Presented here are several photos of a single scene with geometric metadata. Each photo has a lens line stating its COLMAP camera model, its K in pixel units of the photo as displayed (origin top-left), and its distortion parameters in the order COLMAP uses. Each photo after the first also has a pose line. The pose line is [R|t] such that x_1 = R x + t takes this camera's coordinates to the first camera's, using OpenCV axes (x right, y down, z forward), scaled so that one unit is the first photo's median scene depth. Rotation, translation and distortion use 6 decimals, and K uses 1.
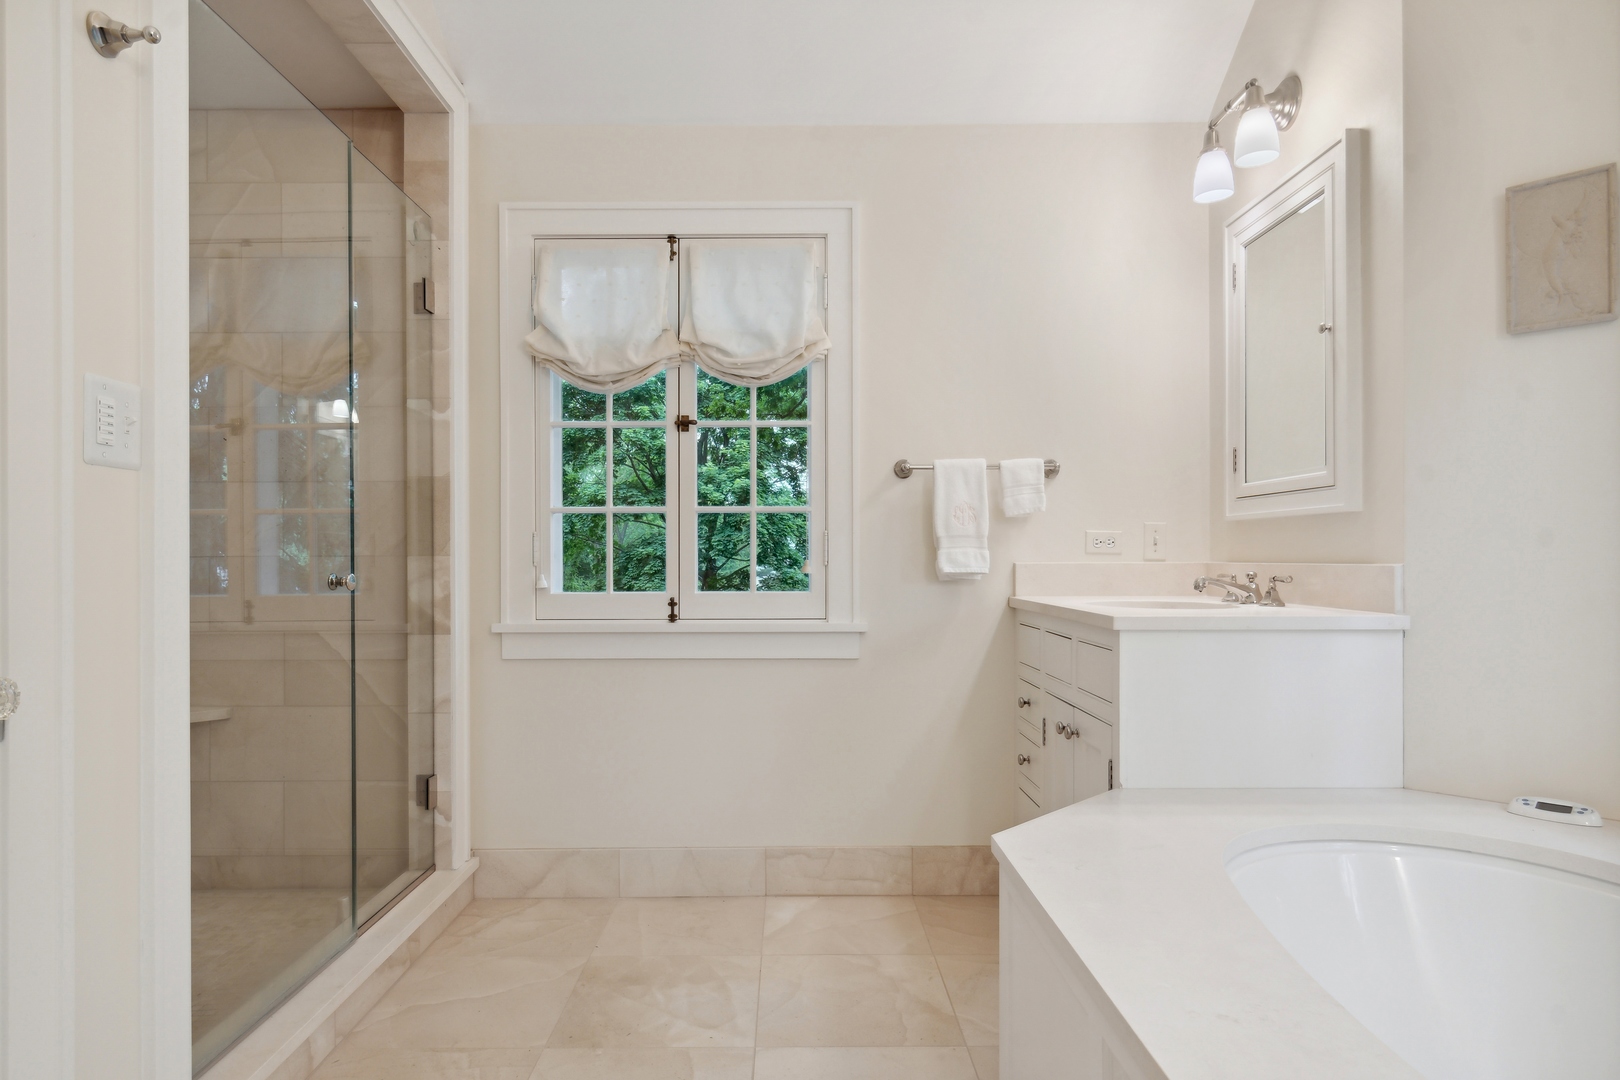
lens RADIAL K [[908.5, 0, 806.5], [0, 908.5, 561.9], [0, 0, 1]] dist [-0.005953, -0.001264]
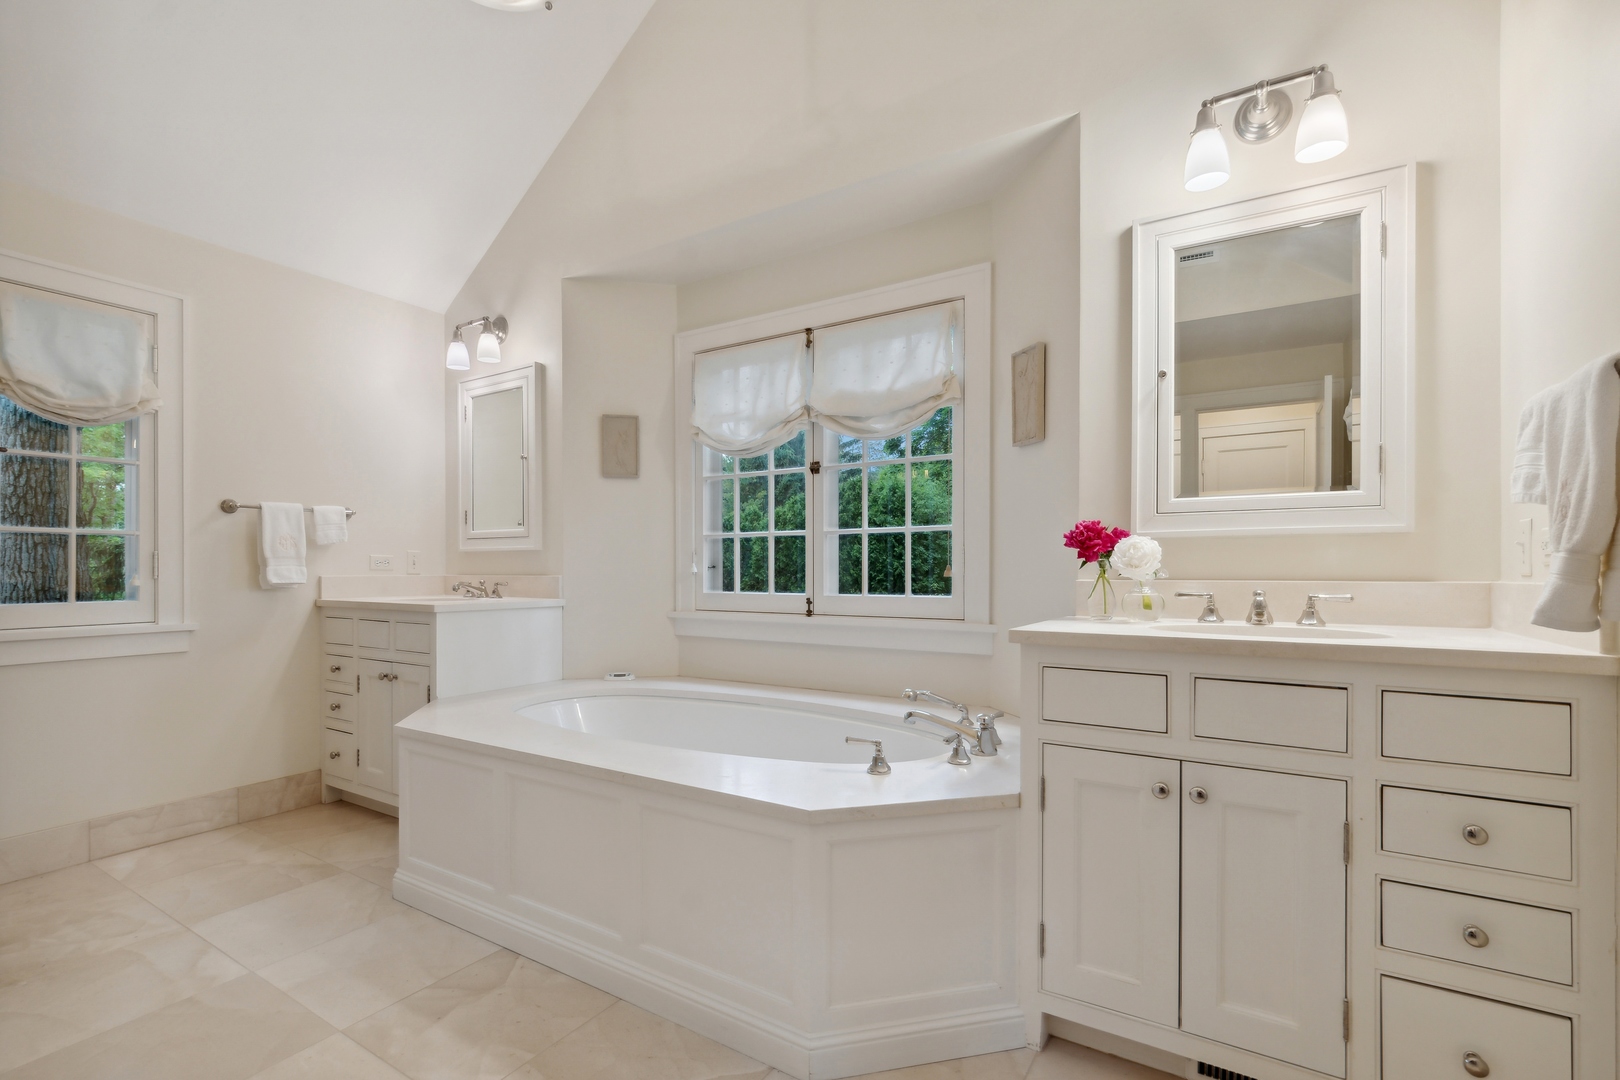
lens RADIAL K [[743.5, 0, 806.5], [0, 743.5, 562.9], [0, 0, 1]] dist [0.000021, 0.000000]
pose [[0.524764, 0.008998, 0.851200, -0.389946], [0.003051, 0.999918, -0.012451, -0.002857], [-0.851242, 0.009130, 0.524693, -0.304662]]
